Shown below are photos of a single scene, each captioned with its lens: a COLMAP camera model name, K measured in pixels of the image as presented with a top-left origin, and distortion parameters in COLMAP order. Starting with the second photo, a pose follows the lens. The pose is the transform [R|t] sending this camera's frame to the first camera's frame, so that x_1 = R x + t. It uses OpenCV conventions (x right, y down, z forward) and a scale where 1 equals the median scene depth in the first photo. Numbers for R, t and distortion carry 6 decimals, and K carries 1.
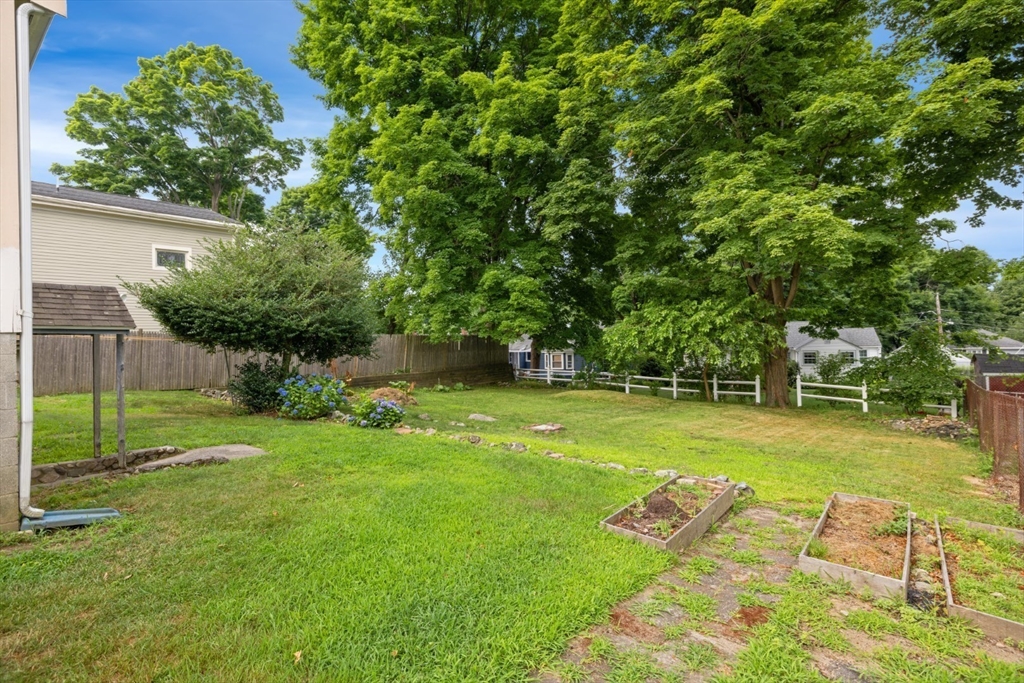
lens RADIAL K [[491.0, 0, 509.8], [0, 491.0, 333.2], [0, 0, 1]] dist [-0.006761, -0.000901]
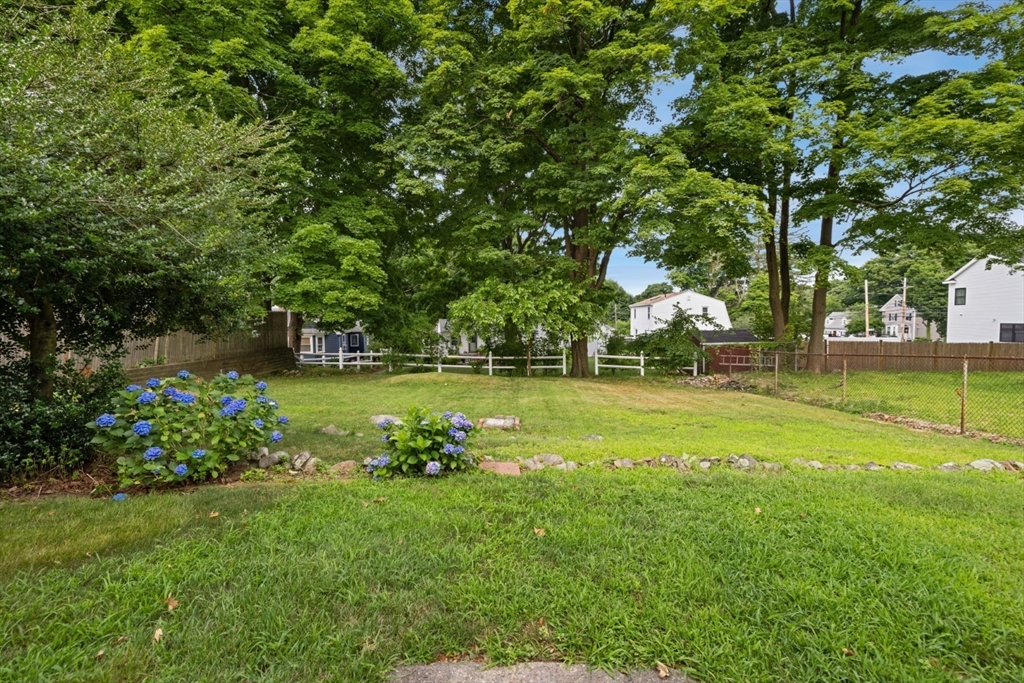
lens RADIAL K [[440.4, 0, 512.0], [0, 440.4, 342.6], [0, 0, 1]] dist [0.003049, 0.000214]
pose [[0.787532, -0.021472, 0.615899, -0.222437], [-0.012119, 0.998660, 0.050312, 0.017982], [-0.616154, -0.047086, 0.786217, 0.269245]]
